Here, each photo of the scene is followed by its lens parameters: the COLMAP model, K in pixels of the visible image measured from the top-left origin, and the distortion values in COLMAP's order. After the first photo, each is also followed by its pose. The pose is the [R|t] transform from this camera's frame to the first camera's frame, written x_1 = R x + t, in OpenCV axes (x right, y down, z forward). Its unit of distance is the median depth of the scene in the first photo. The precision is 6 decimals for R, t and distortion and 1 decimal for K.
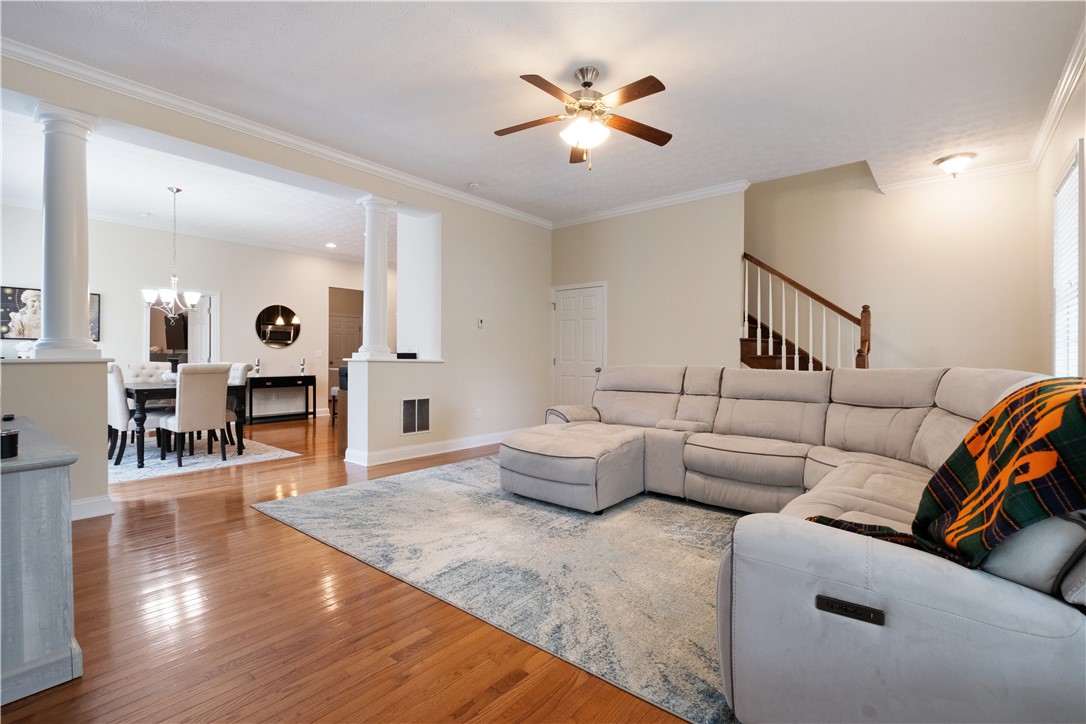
lens RADIAL K [[496.5, 0, 543.7], [0, 496.5, 360.1], [0, 0, 1]] dist [-0.002580, -0.001344]
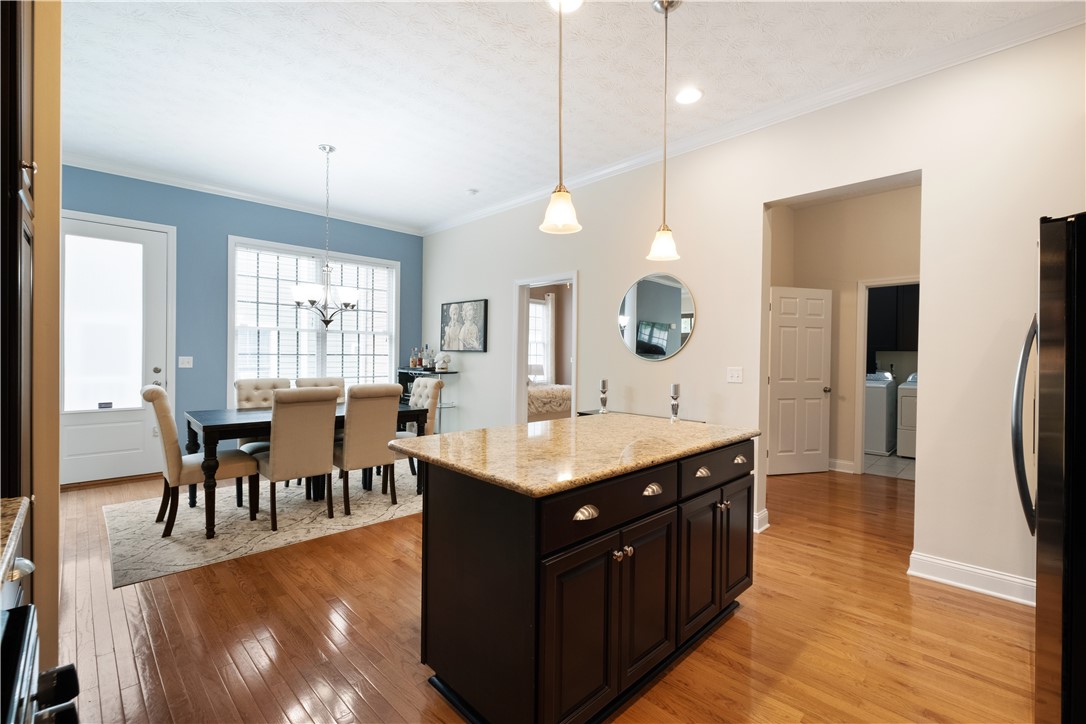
lens RADIAL K [[468.6, 0, 545.6], [0, 468.6, 358.2], [0, 0, 1]] dist [-0.007036, -0.000691]
pose [[-0.099689, 0.004956, -0.995006, -0.078813], [-0.019070, 0.999794, 0.006891, -0.040569], [0.994836, 0.019662, -0.099574, 1.396792]]
